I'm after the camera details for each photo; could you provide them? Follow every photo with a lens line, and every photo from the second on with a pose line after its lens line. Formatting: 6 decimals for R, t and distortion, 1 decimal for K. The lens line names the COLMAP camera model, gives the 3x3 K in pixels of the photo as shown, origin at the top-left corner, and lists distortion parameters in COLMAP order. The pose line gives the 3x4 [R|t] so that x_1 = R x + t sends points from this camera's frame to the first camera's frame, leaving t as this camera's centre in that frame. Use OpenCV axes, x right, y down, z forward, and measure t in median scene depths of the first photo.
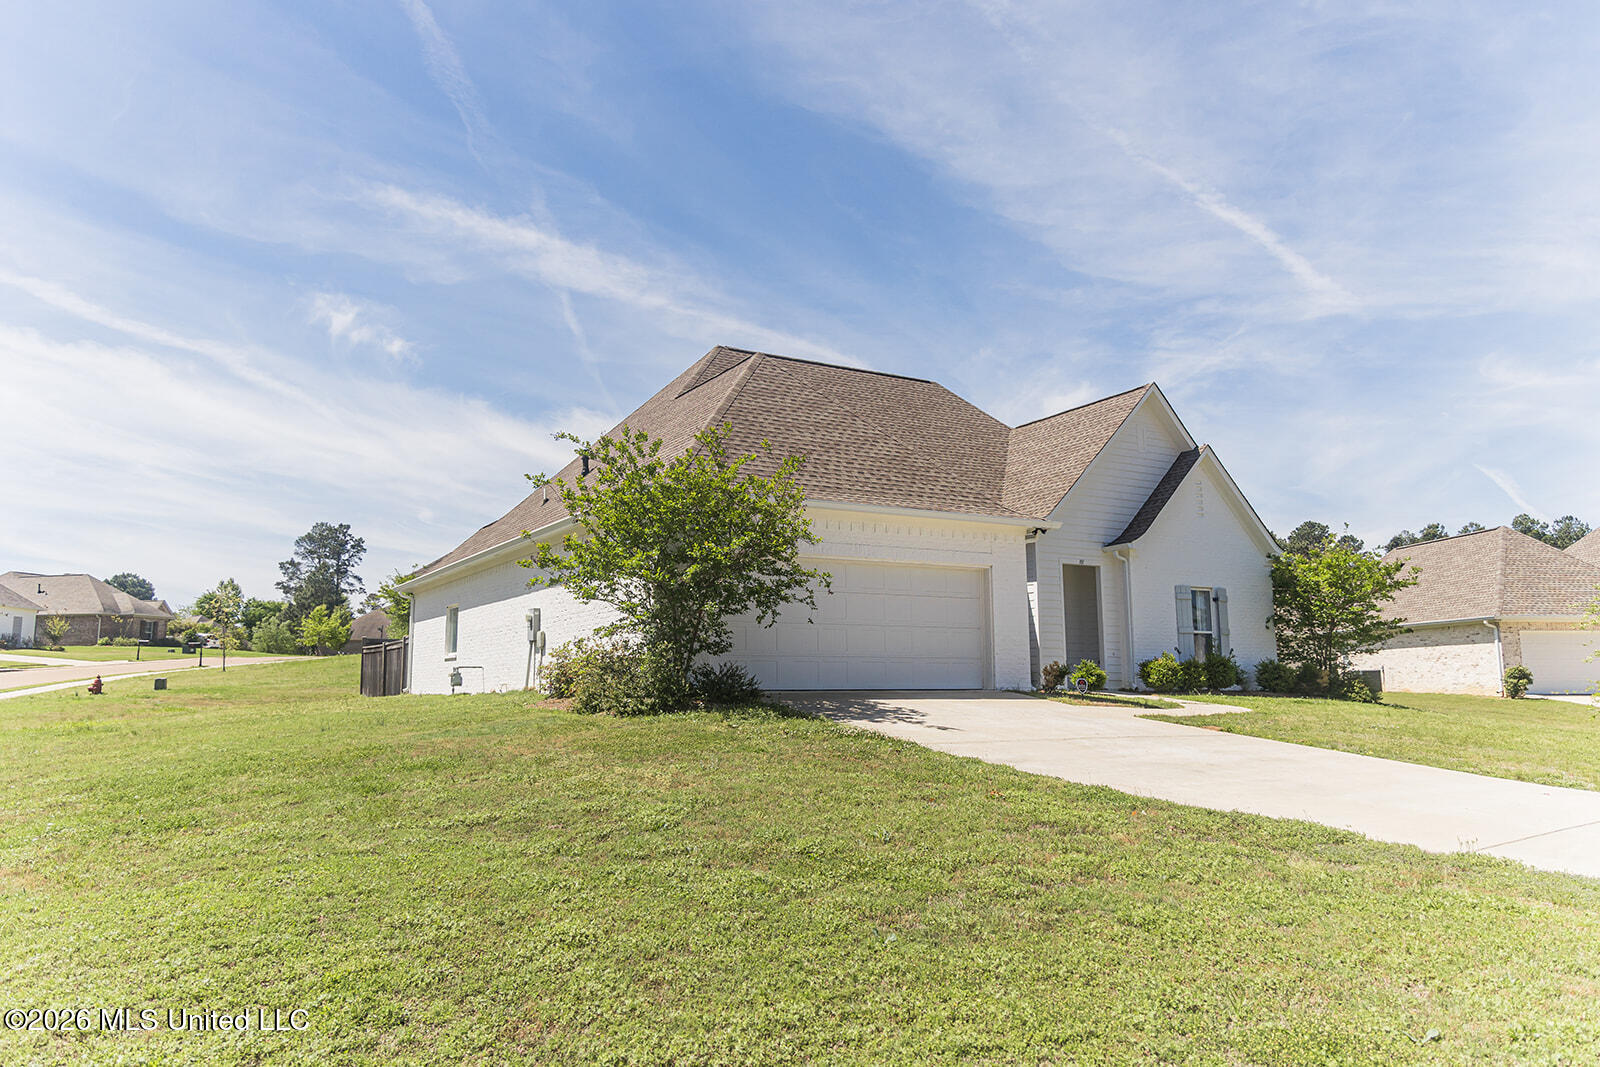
lens RADIAL K [[1117.6, 0, 801.3], [0, 1117.6, 534.3], [0, 0, 1]] dist [0.002939, -0.004821]
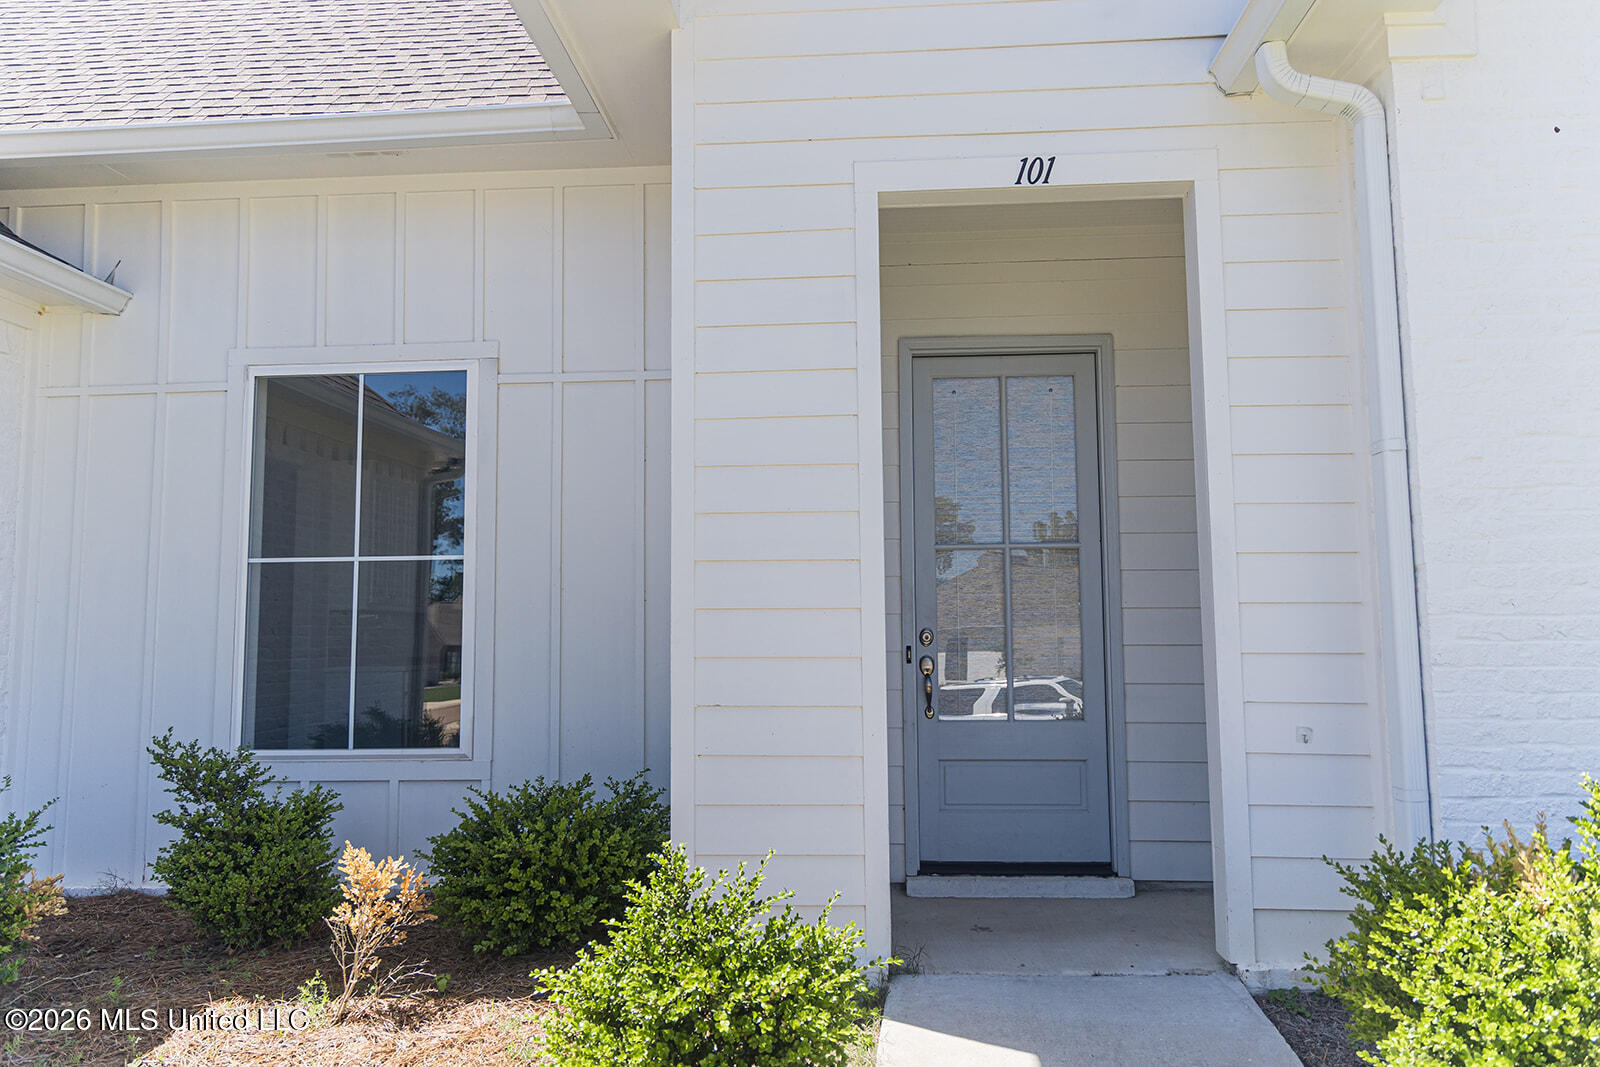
lens RADIAL K [[1117.6, 0, 805.6], [0, 1117.6, 537.7], [0, 0, 1]] dist [0.002939, -0.004821]
pose [[0.830074, -0.051253, -0.555293, 0.312980], [0.083211, 0.996003, 0.032456, 0.070482], [0.551410, -0.073148, 0.831021, 0.846944]]
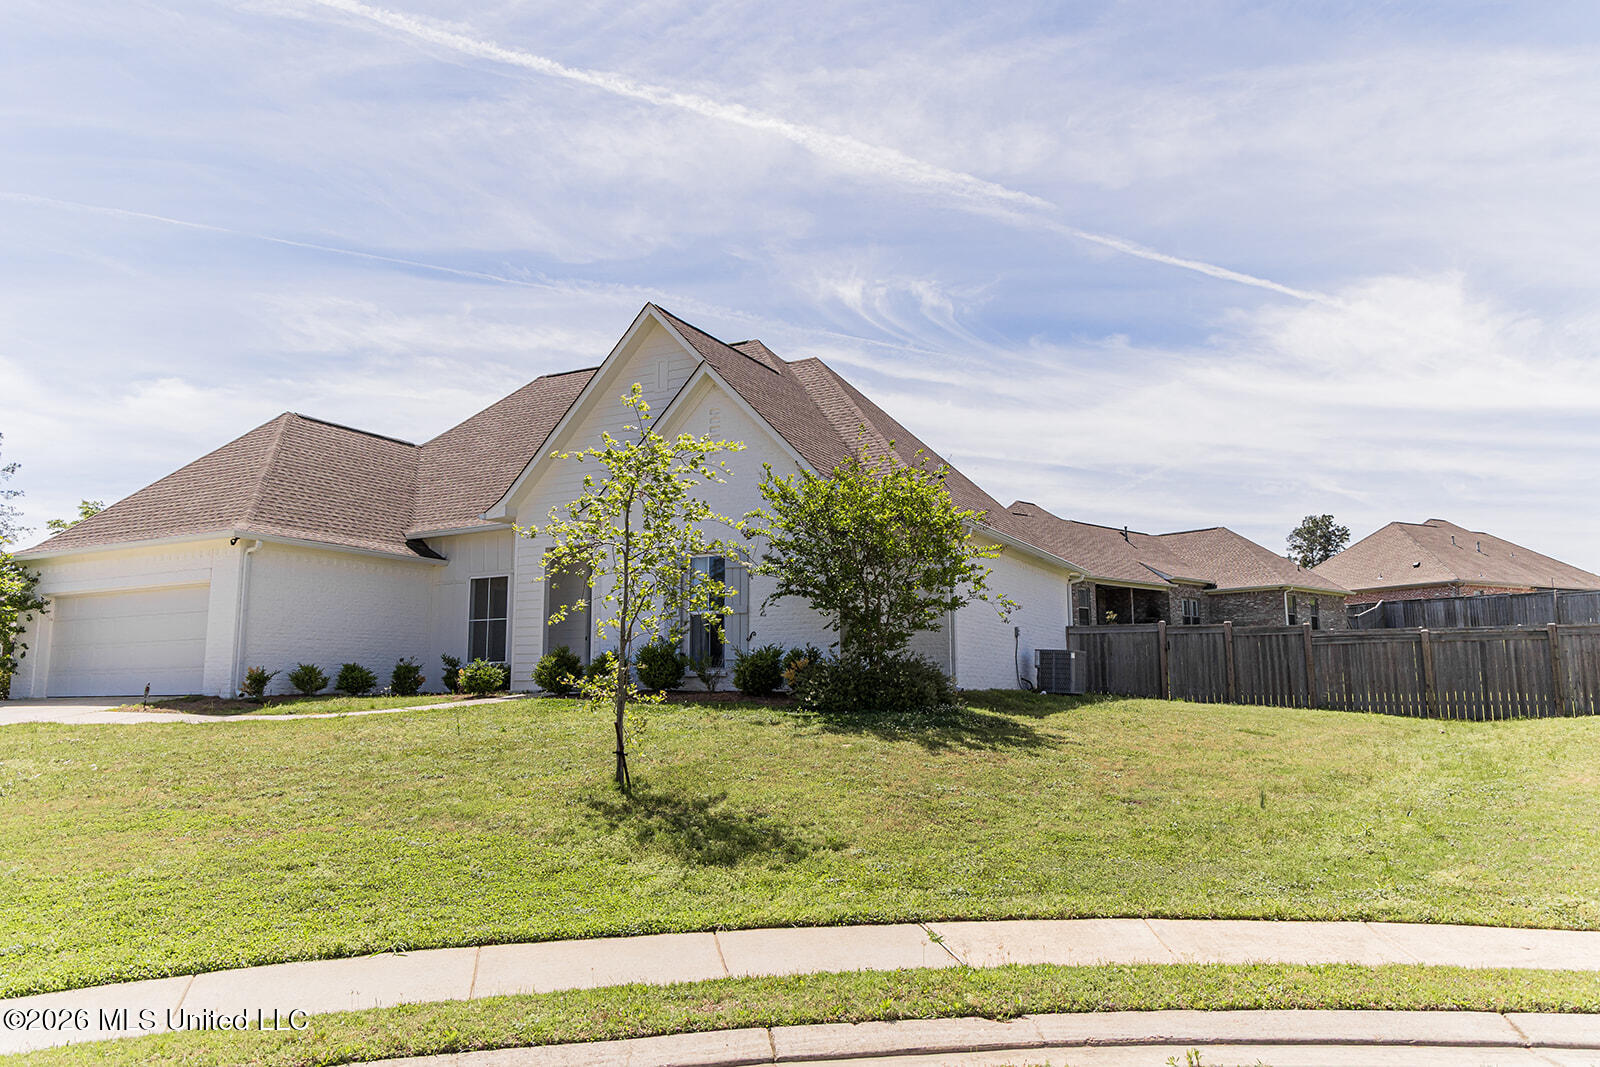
lens RADIAL K [[1117.6, 0, 806.9], [0, 1117.6, 529.9], [0, 0, 1]] dist [0.002939, -0.004821]
pose [[0.536813, -0.124011, -0.834538, 1.070640], [0.123181, 0.990060, -0.067885, 0.096458], [0.834661, -0.066358, 0.546752, 0.687531]]
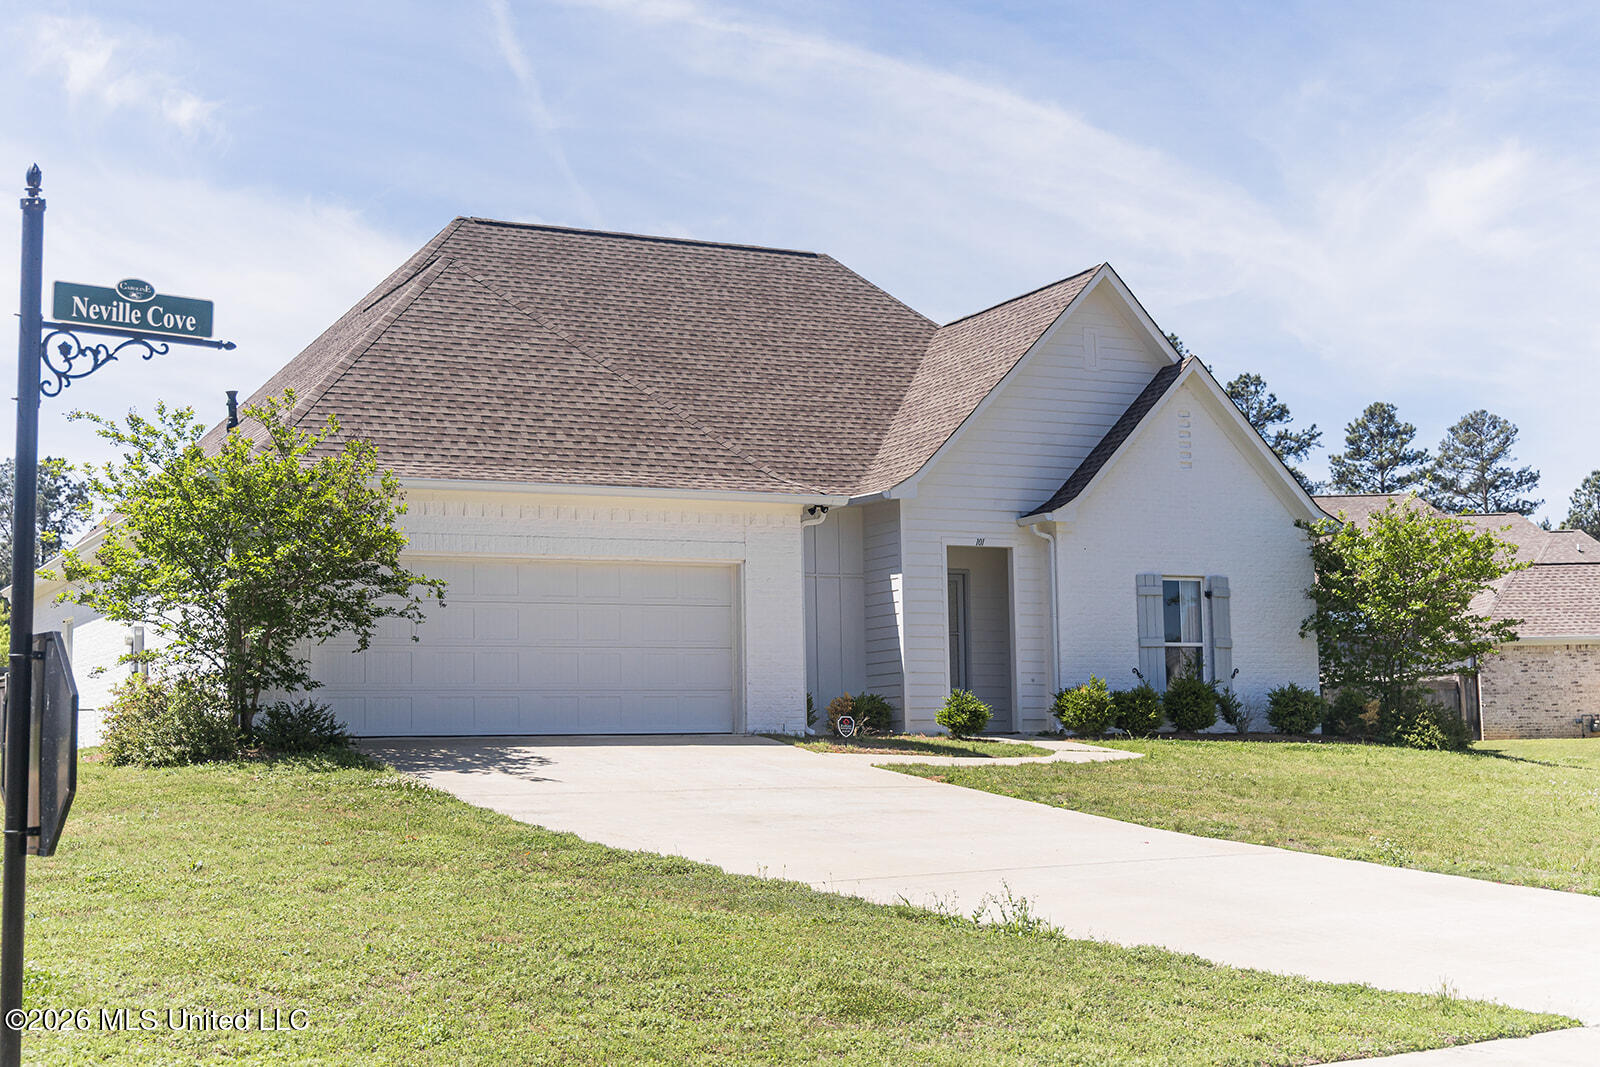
lens RADIAL K [[2151.0, 0, 802.1], [0, 2151.0, 539.1], [0, 0, 1]] dist [-0.028989, 0.000000]
pose [[0.997253, -0.018000, -0.071852, 0.238987], [0.020849, 0.999018, 0.039100, -0.029274], [0.071078, -0.040491, 0.996649, -0.278833]]
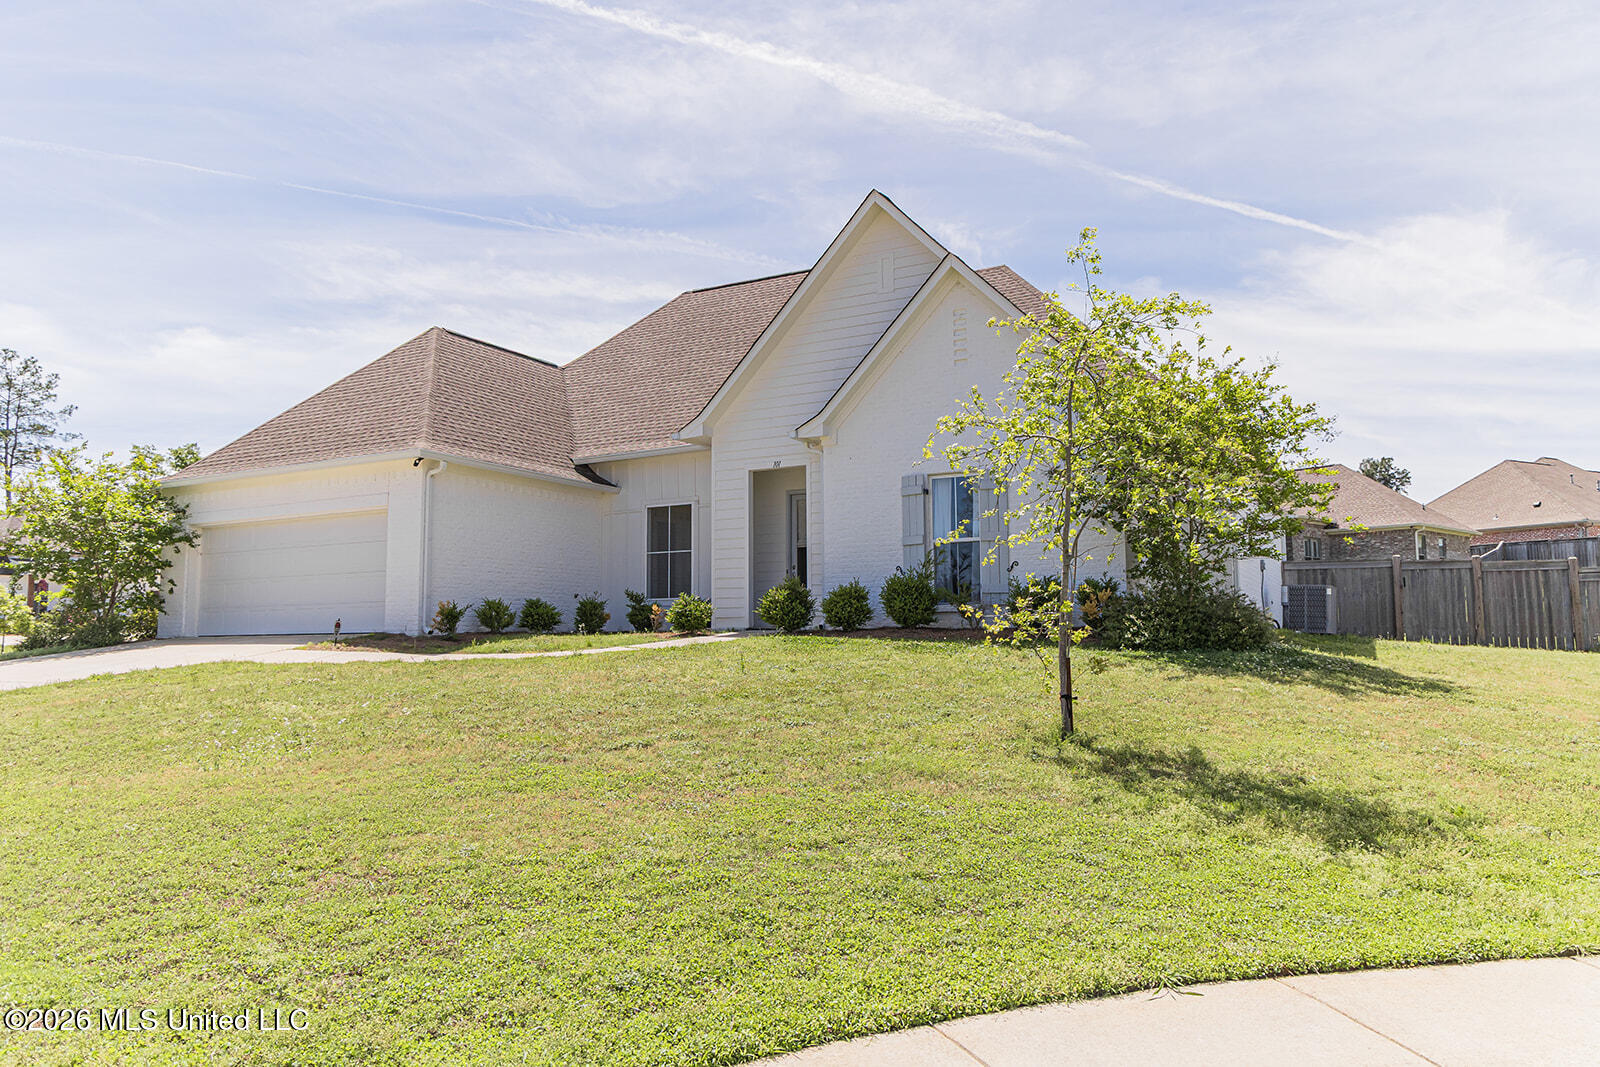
lens RADIAL K [[1117.6, 0, 800.4], [0, 1117.6, 522.9], [0, 0, 1]] dist [0.002939, -0.004821]
pose [[0.516673, -0.090624, -0.851373, 0.914616], [0.123242, 0.991899, -0.030791, 0.090792], [0.847267, -0.089017, 0.523656, 0.610668]]
